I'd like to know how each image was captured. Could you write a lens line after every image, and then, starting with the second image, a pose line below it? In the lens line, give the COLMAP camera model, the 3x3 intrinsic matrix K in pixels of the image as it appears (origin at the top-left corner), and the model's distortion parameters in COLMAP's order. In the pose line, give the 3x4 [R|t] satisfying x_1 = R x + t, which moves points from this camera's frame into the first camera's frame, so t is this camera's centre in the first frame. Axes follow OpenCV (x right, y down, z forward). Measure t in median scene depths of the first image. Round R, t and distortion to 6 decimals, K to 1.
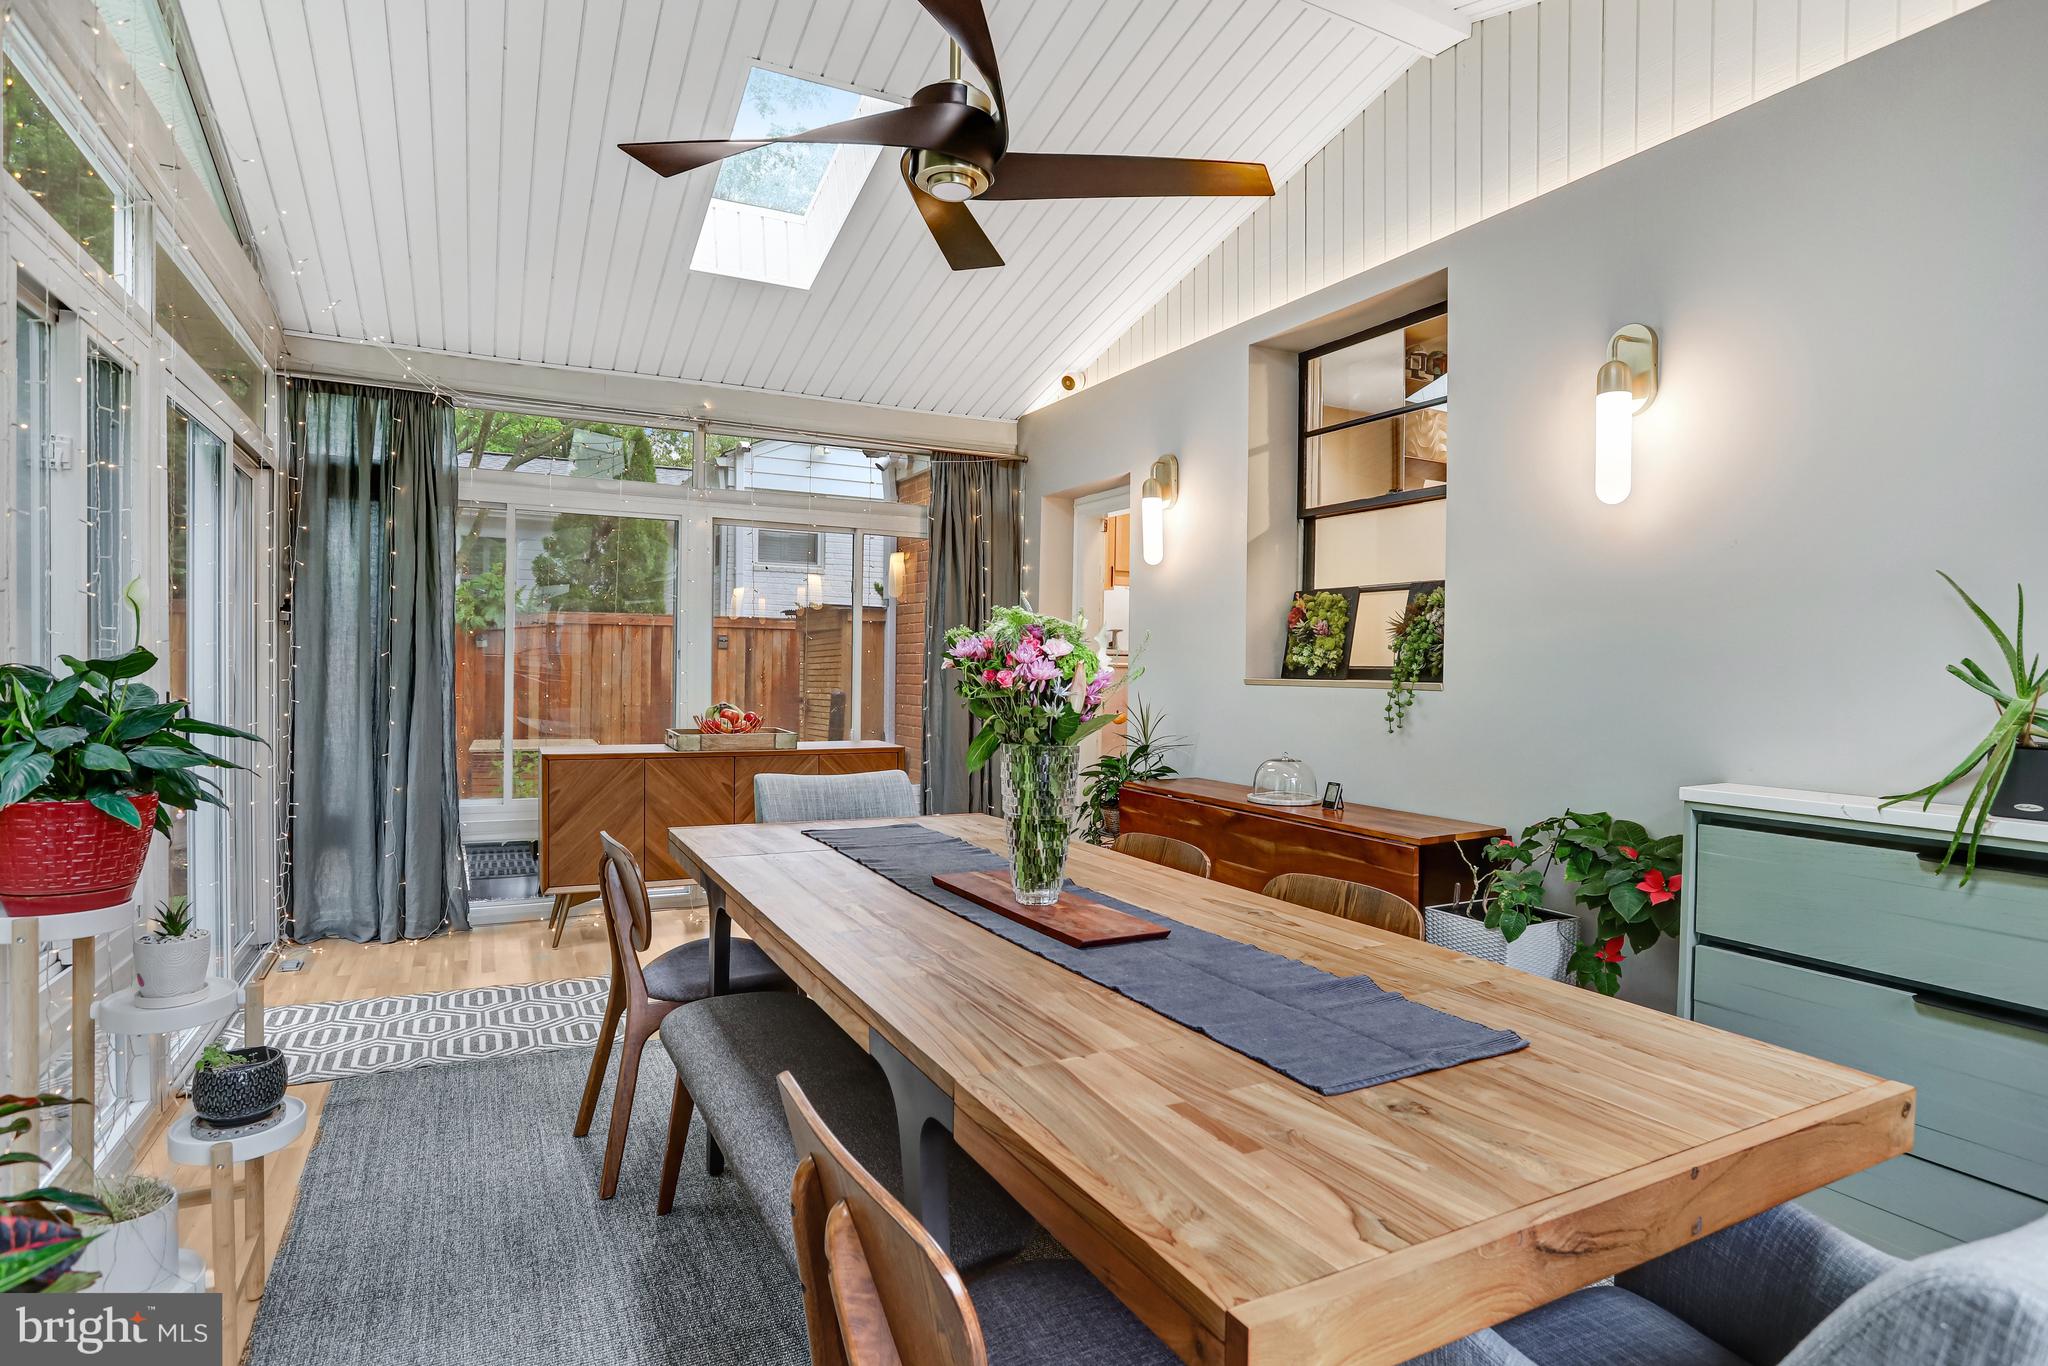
lens RADIAL K [[1108.2, 0, 1024.0], [0, 1108.2, 683.0], [0, 0, 1]] dist [0.003098, 0.003002]
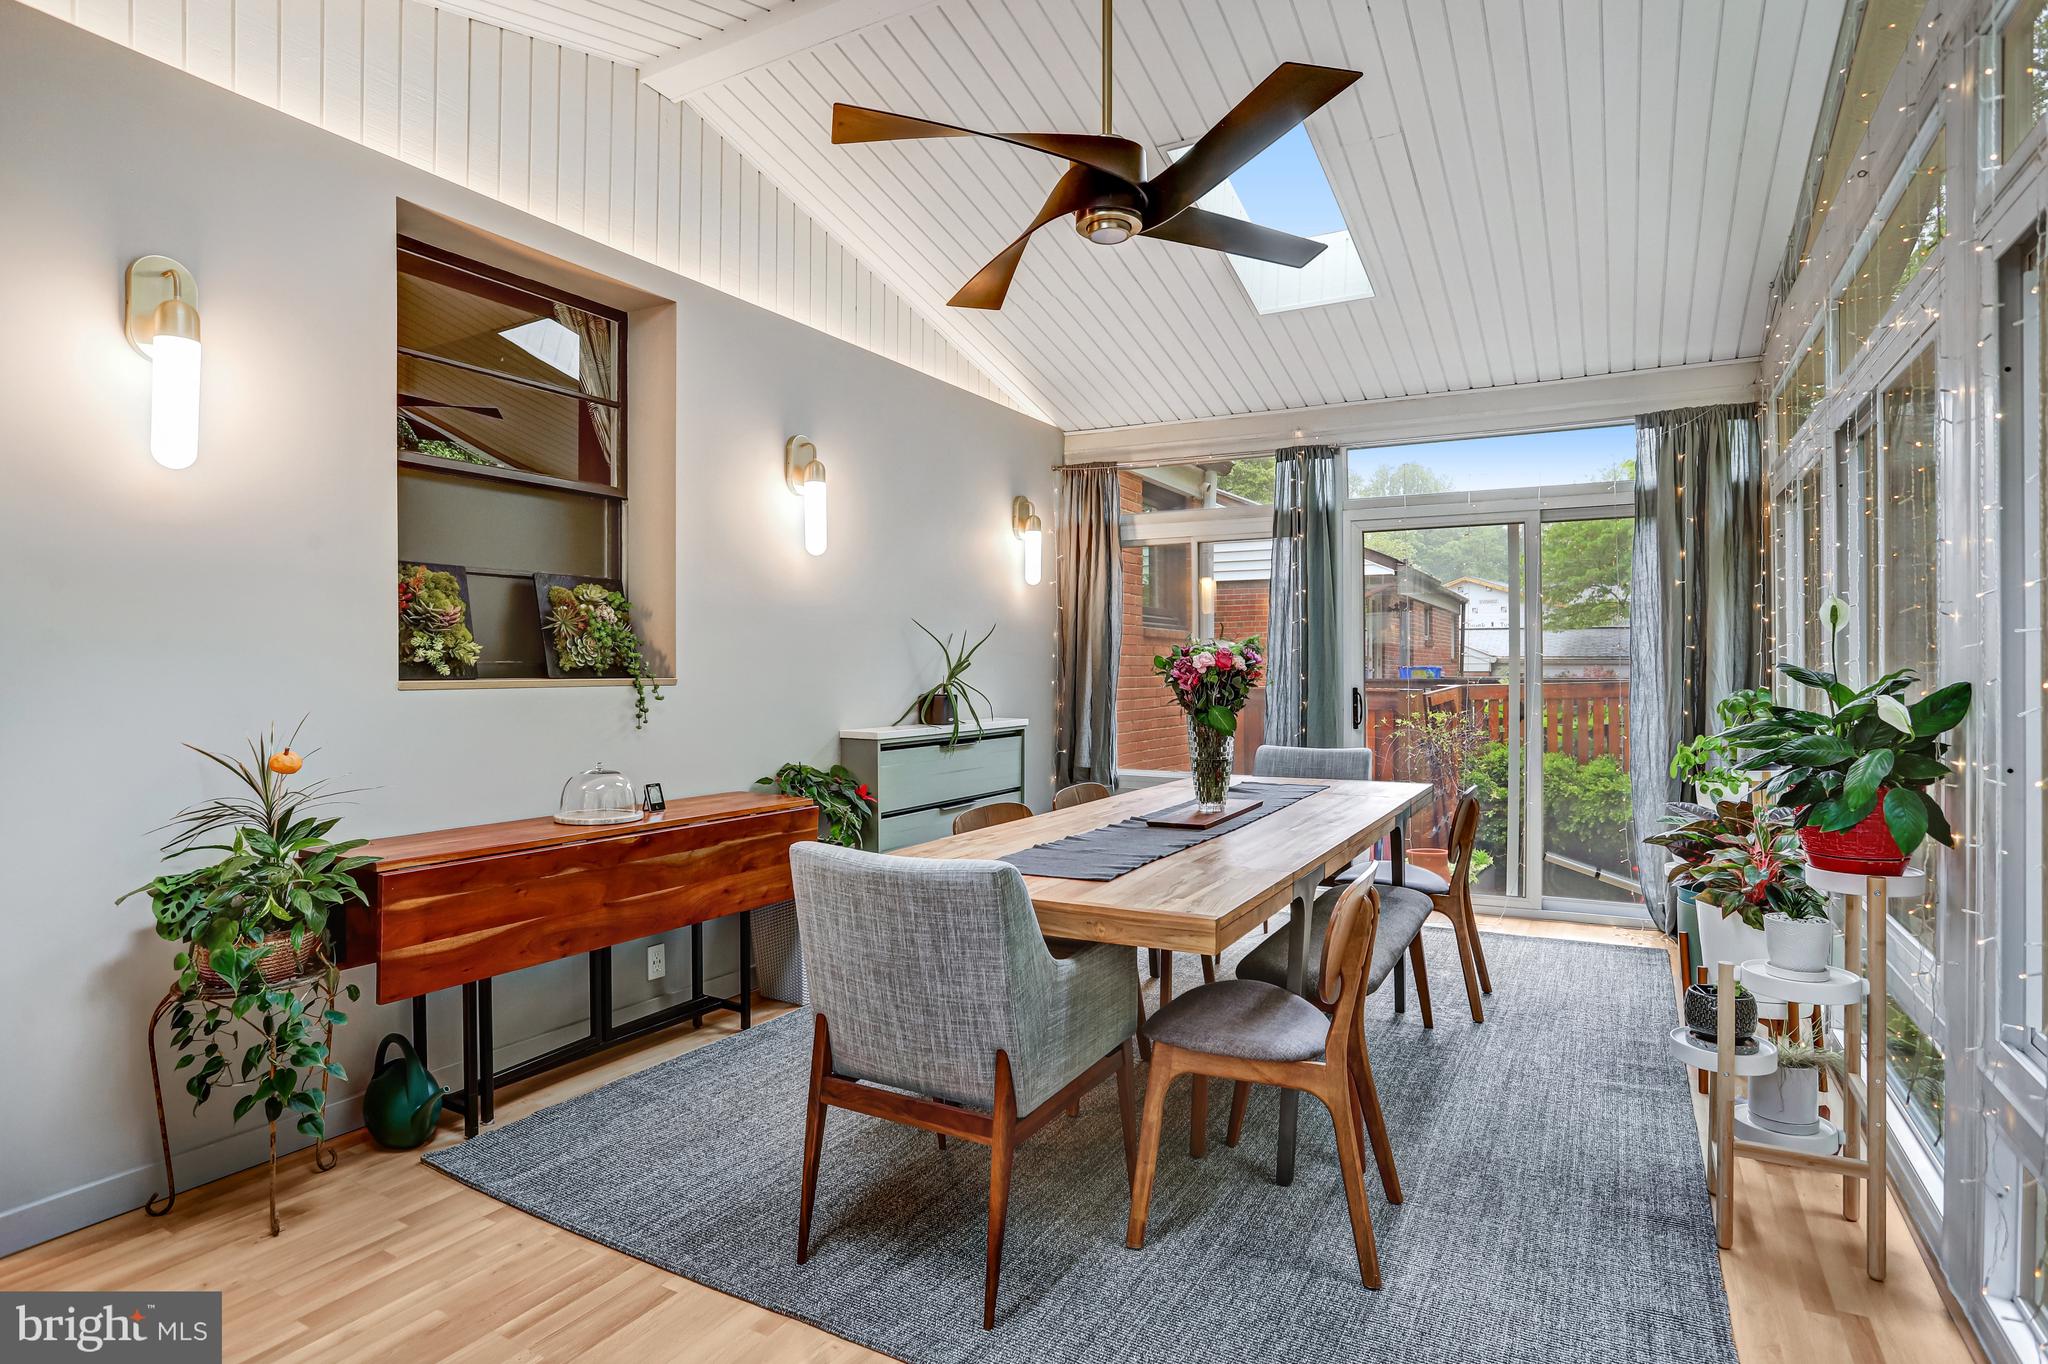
lens RADIAL K [[1108.2, 0, 1024.0], [0, 1108.2, 682.0], [0, 0, 1]] dist [0.003098, 0.003002]
pose [[-0.557749, -0.021340, 0.829735, -0.617131], [0.005761, 0.999546, 0.029580, -0.022574], [-0.829990, 0.021279, -0.557373, 1.116304]]
